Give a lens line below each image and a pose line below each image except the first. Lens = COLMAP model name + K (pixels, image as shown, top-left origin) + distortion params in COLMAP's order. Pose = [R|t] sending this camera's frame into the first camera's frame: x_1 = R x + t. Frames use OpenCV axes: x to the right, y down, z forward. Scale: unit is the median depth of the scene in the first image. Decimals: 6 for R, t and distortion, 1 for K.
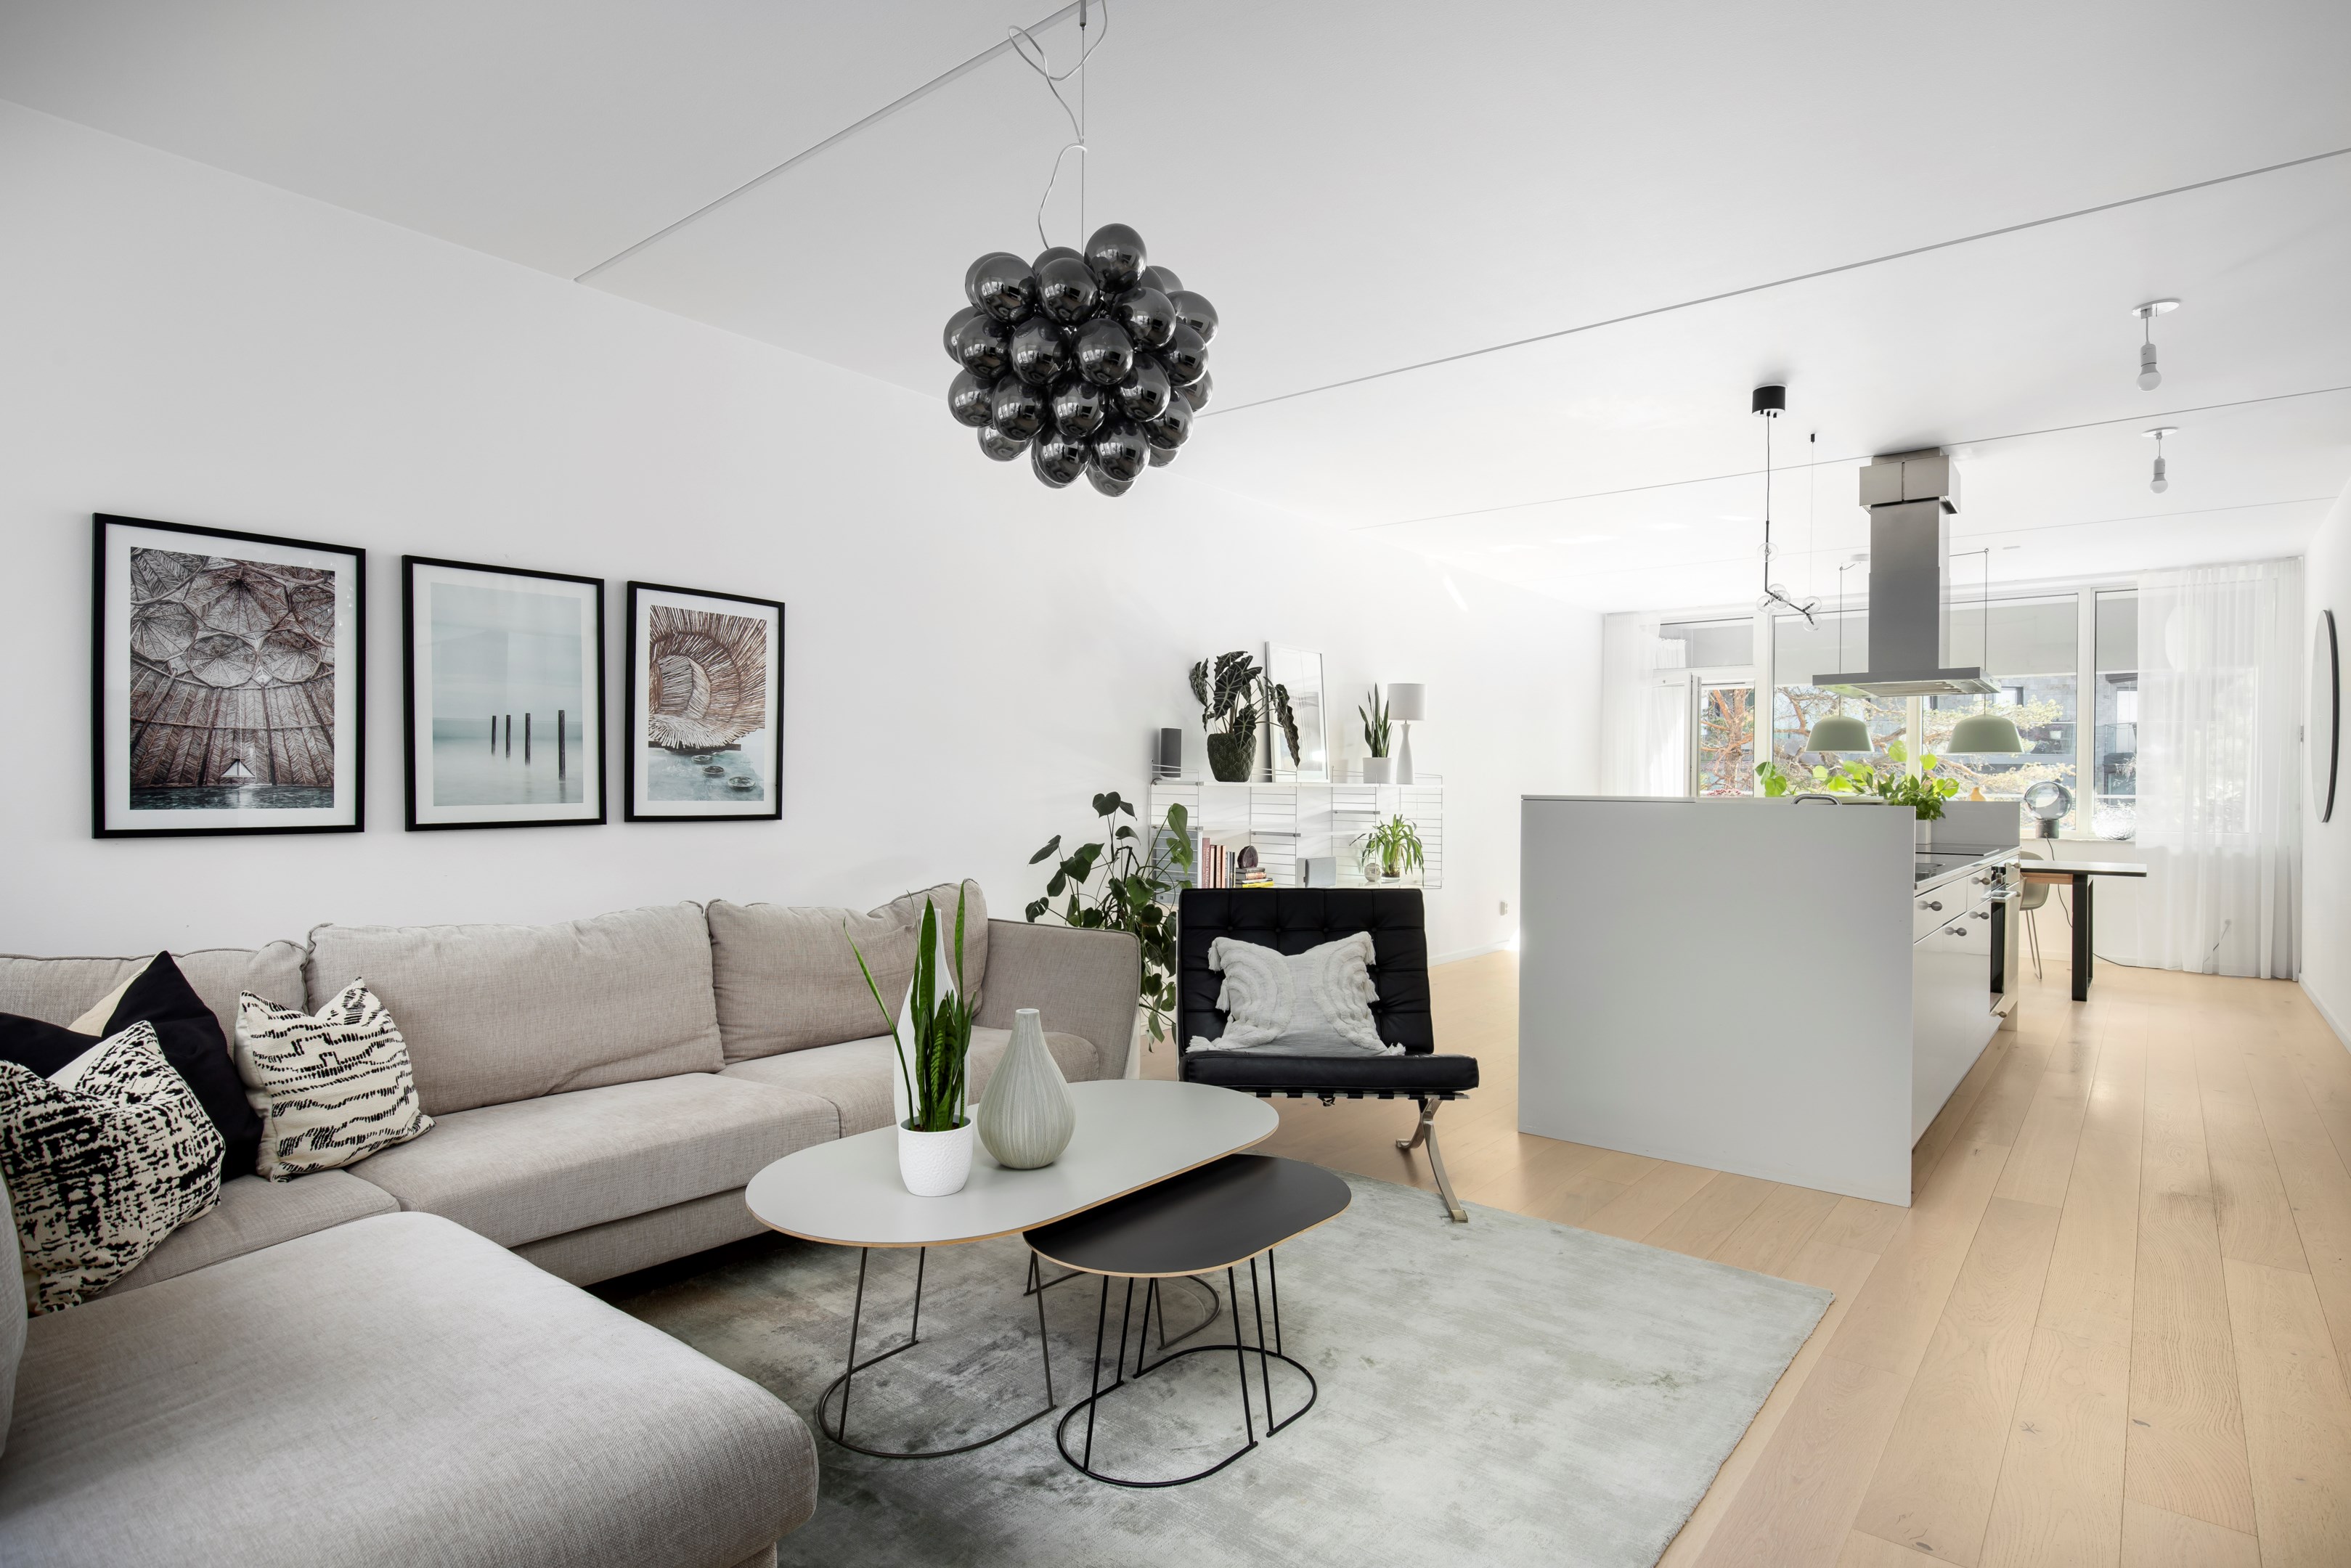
lens RADIAL K [[1213.1, 0, 1165.5], [0, 1213.1, 793.9], [0, 0, 1]] dist [-0.012195, 0.005842]
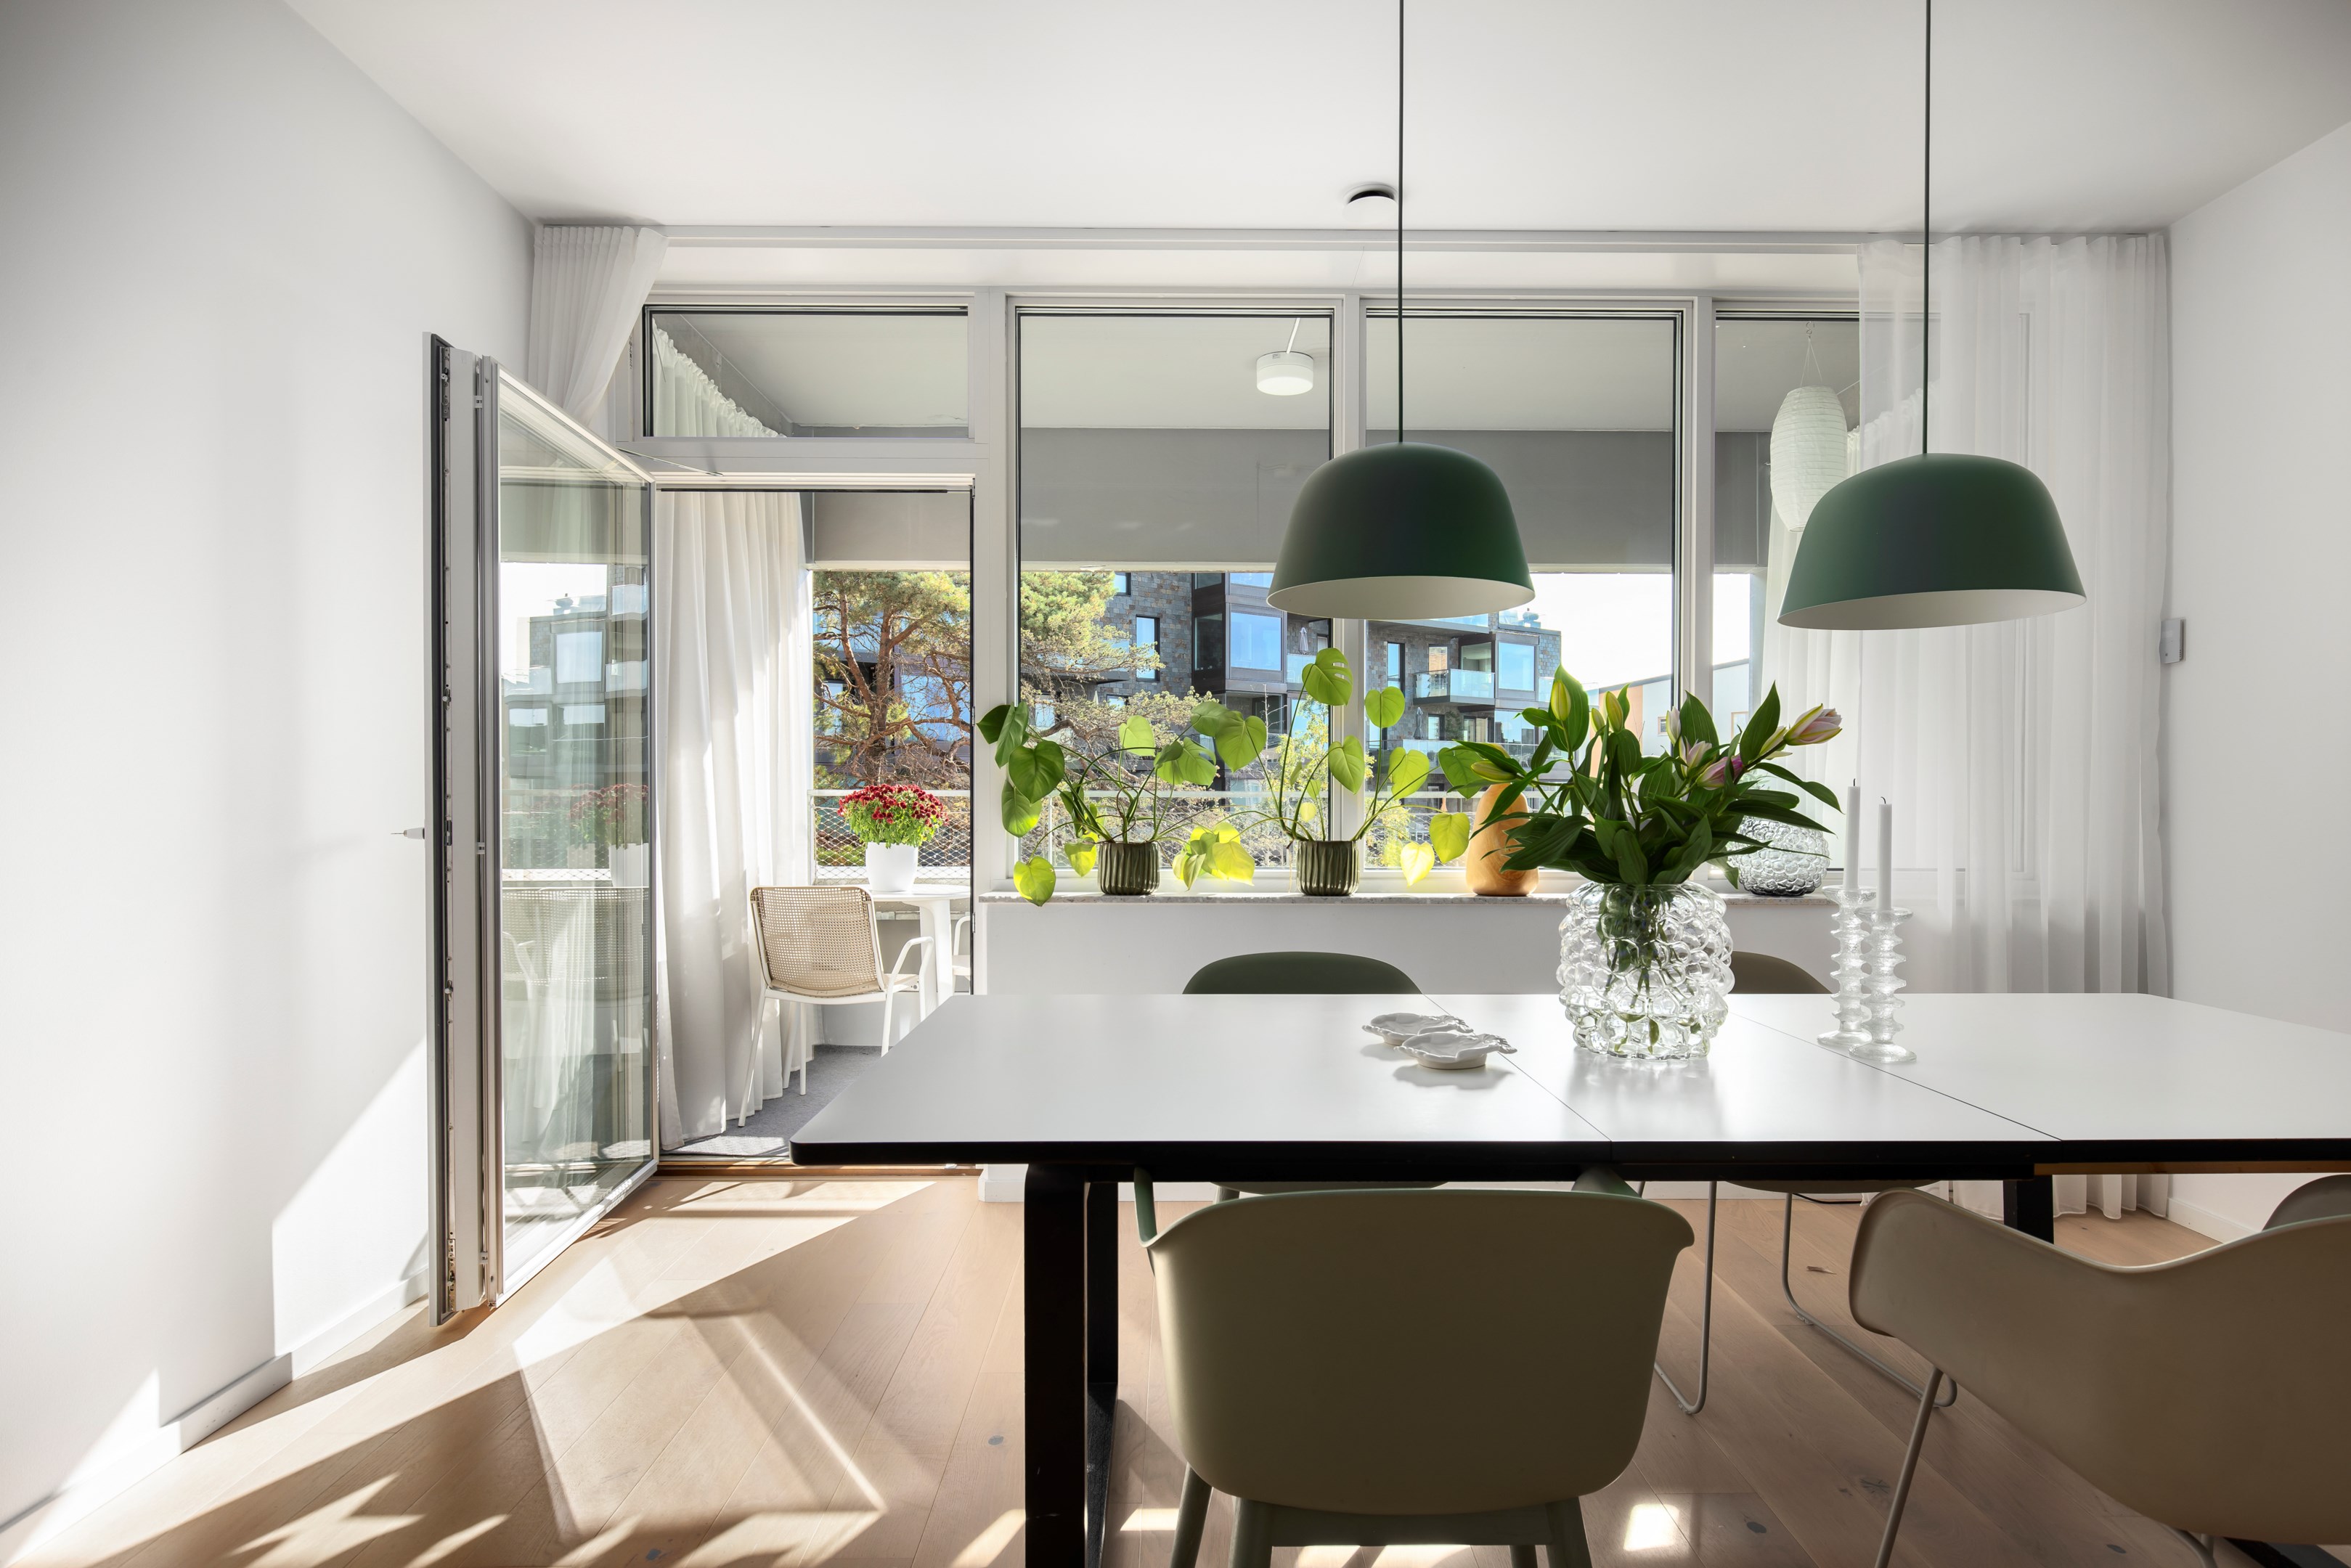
lens RADIAL K [[1213.1, 0, 1188.2], [0, 1213.1, 819.5], [0, 0, 1]] dist [-0.012195, 0.005842]
pose [[0.764731, -0.018186, 0.644093, 0.403760], [0.008823, 0.999803, 0.017753, 0.002701], [-0.644289, -0.007894, 0.764741, 0.914274]]
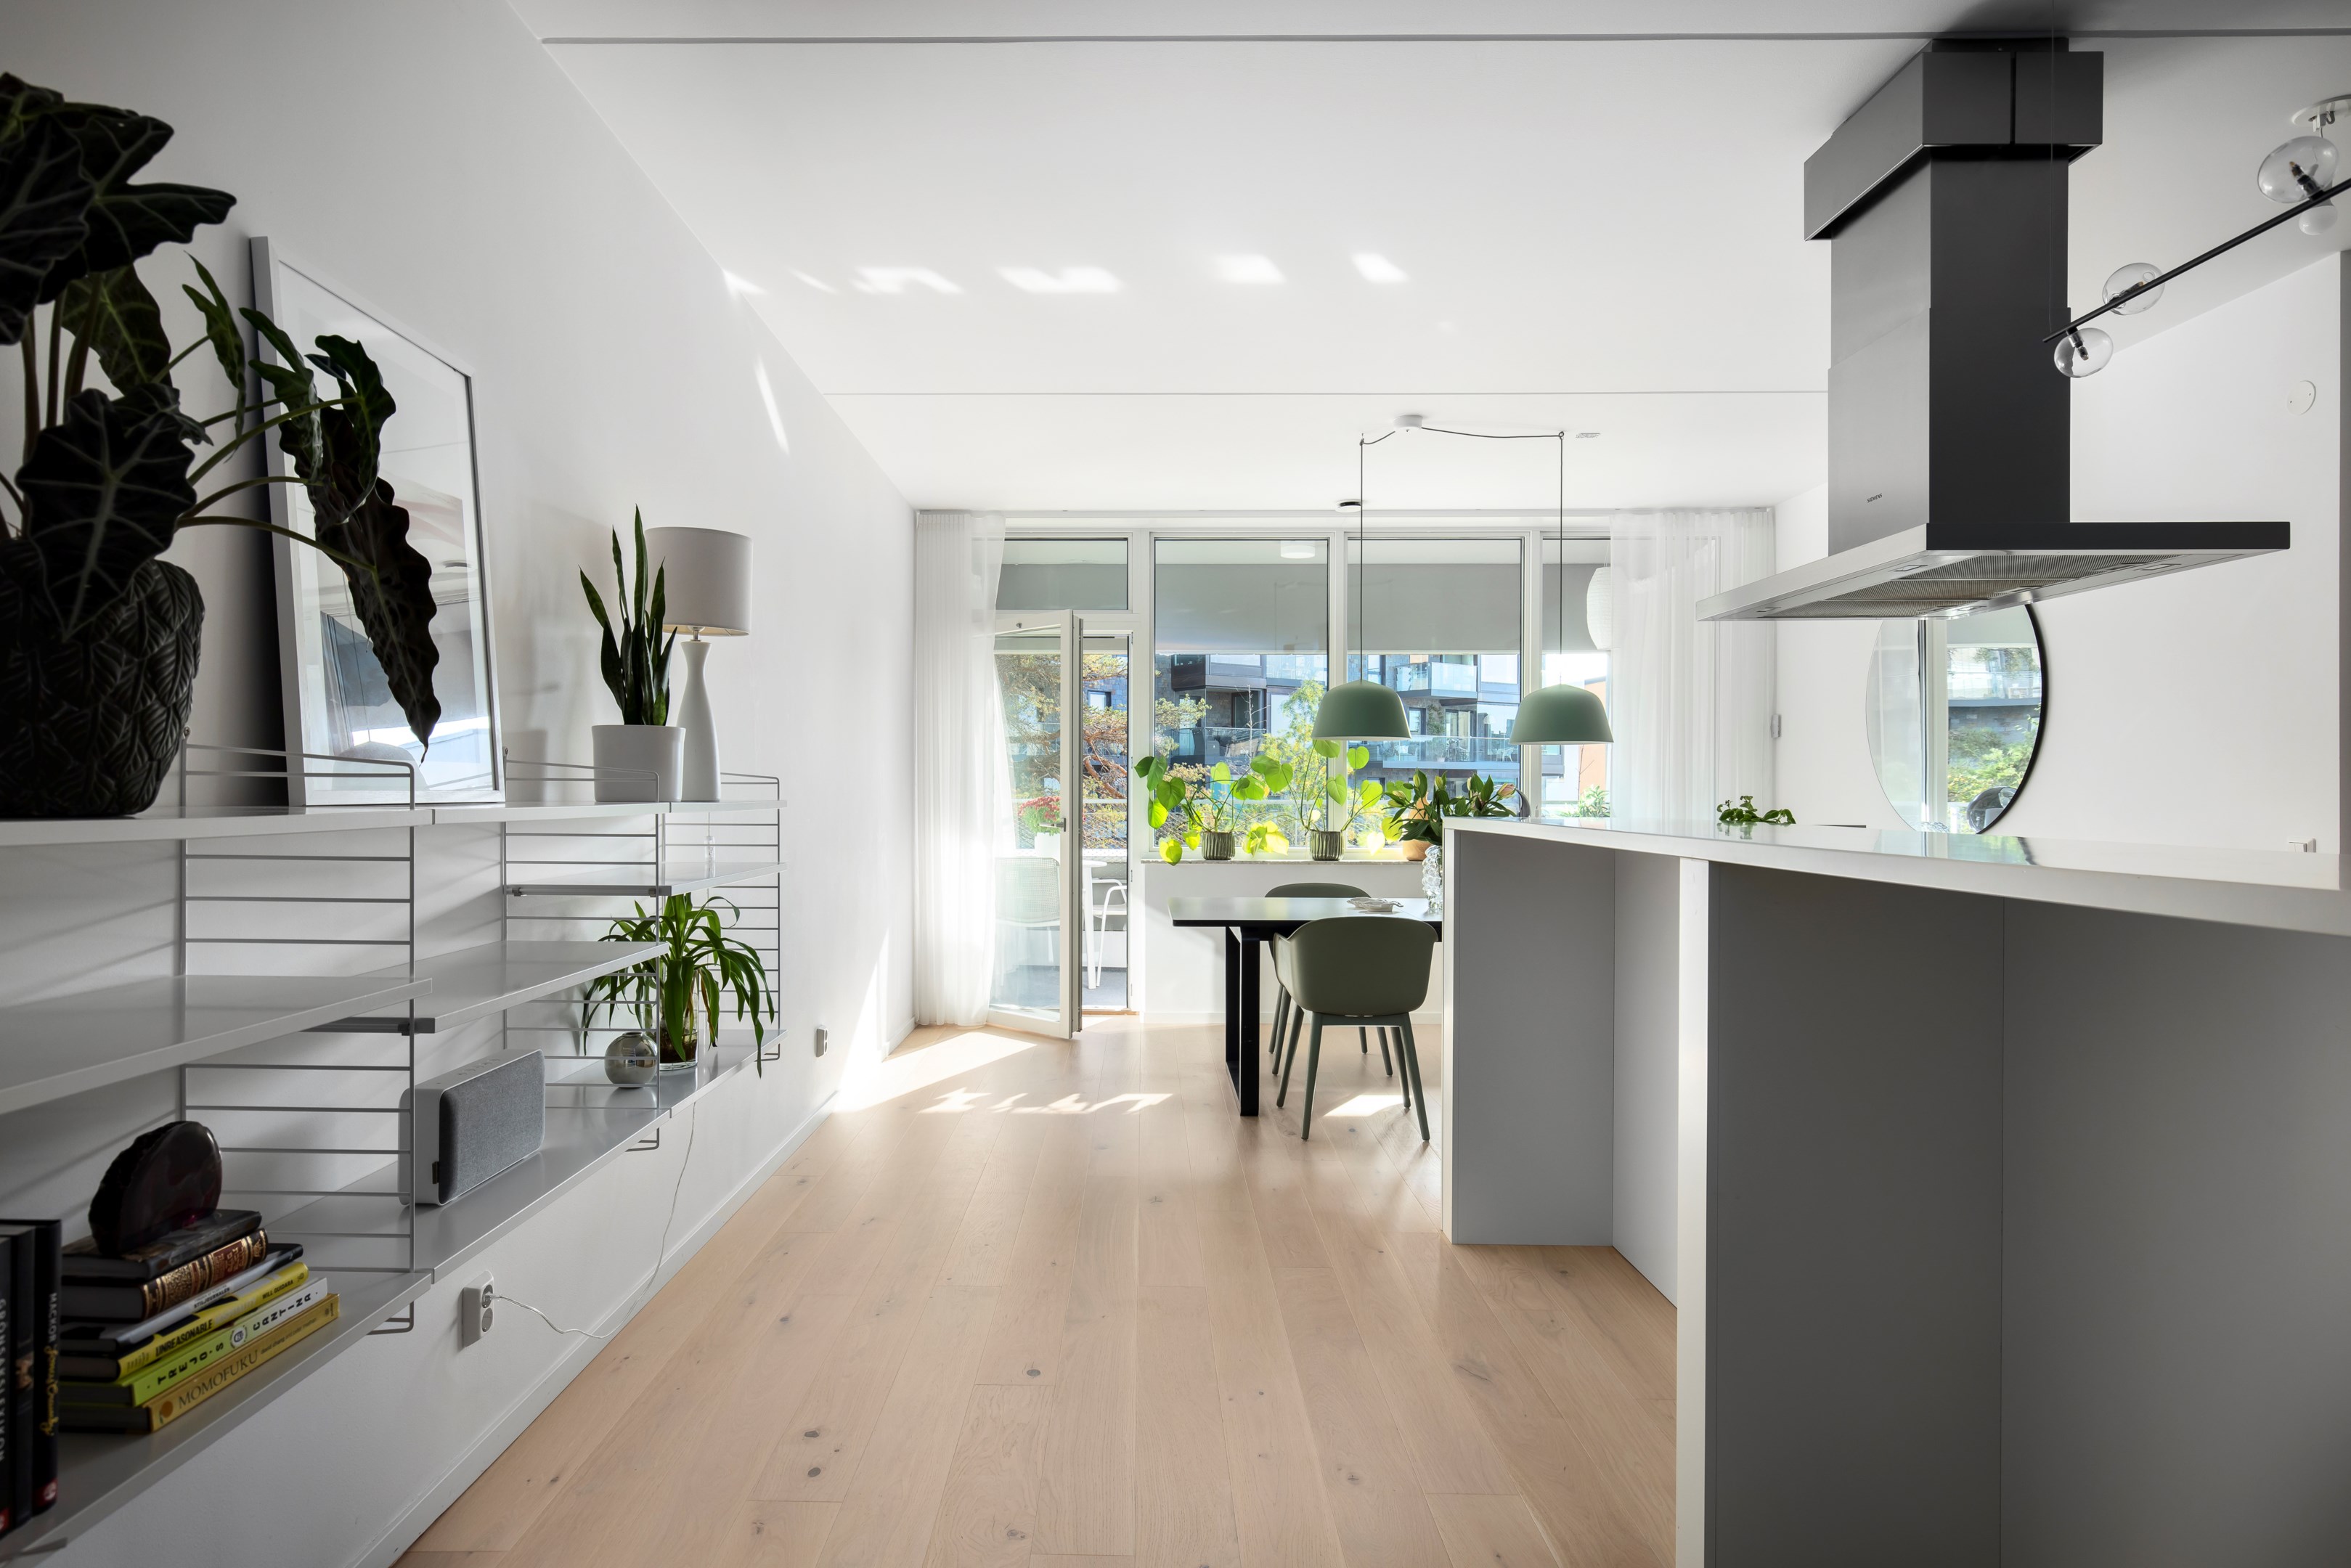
lens RADIAL K [[1301.5, 0, 1120.3], [0, 1301.5, 796.7], [0, 0, 1]] dist [0.001305, 0.001045]
pose [[0.781063, -0.009999, 0.624373, 0.048266], [0.009746, 0.999945, 0.003822, -0.009895], [-0.624377, 0.003100, 0.781117, 0.601338]]
